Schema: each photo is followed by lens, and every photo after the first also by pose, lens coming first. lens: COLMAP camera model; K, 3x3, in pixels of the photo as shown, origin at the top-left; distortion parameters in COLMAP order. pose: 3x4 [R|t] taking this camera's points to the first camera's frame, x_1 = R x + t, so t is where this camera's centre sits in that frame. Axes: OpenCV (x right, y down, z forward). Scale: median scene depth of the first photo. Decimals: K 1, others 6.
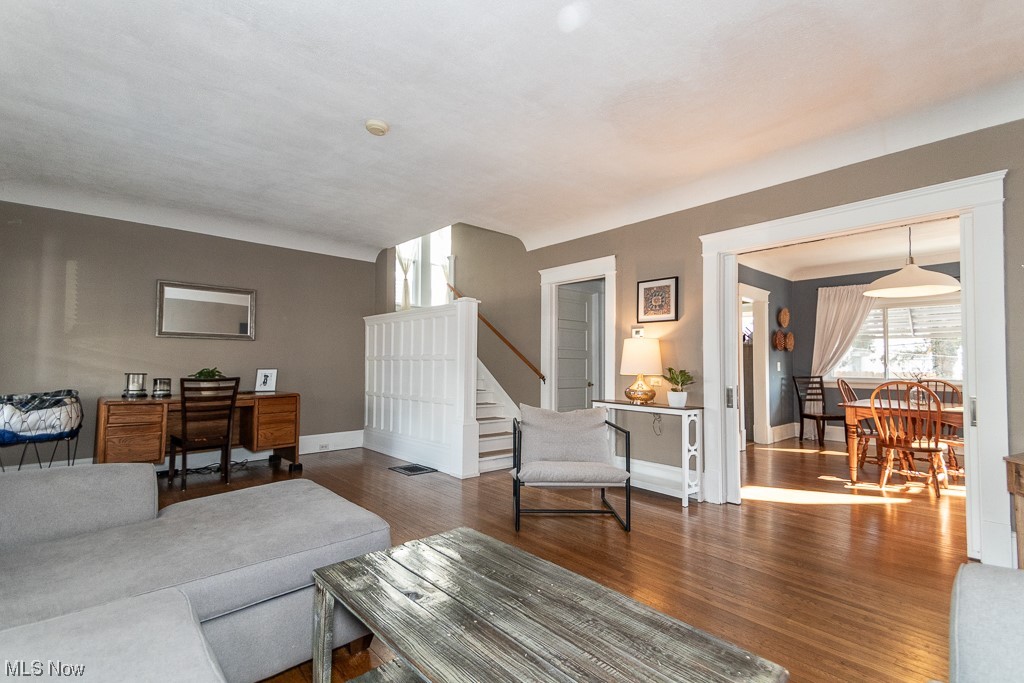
lens RADIAL K [[452.1, 0, 511.3], [0, 452.1, 358.5], [0, 0, 1]] dist [-0.012701, -0.000451]
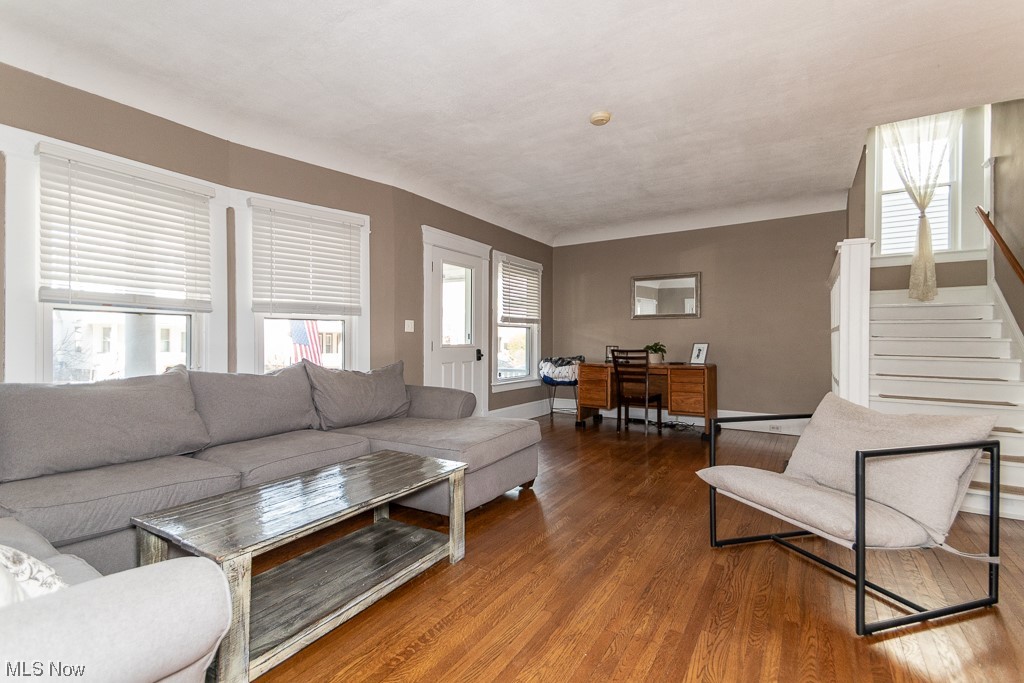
lens RADIAL K [[452.1, 0, 511.3], [0, 452.1, 358.5], [0, 0, 1]] dist [-0.012701, -0.000451]
pose [[0.233671, 0.029852, -0.971857, 0.492094], [0.011917, 0.999366, 0.033562, 0.020651], [0.972243, -0.019424, 0.233167, 0.351581]]
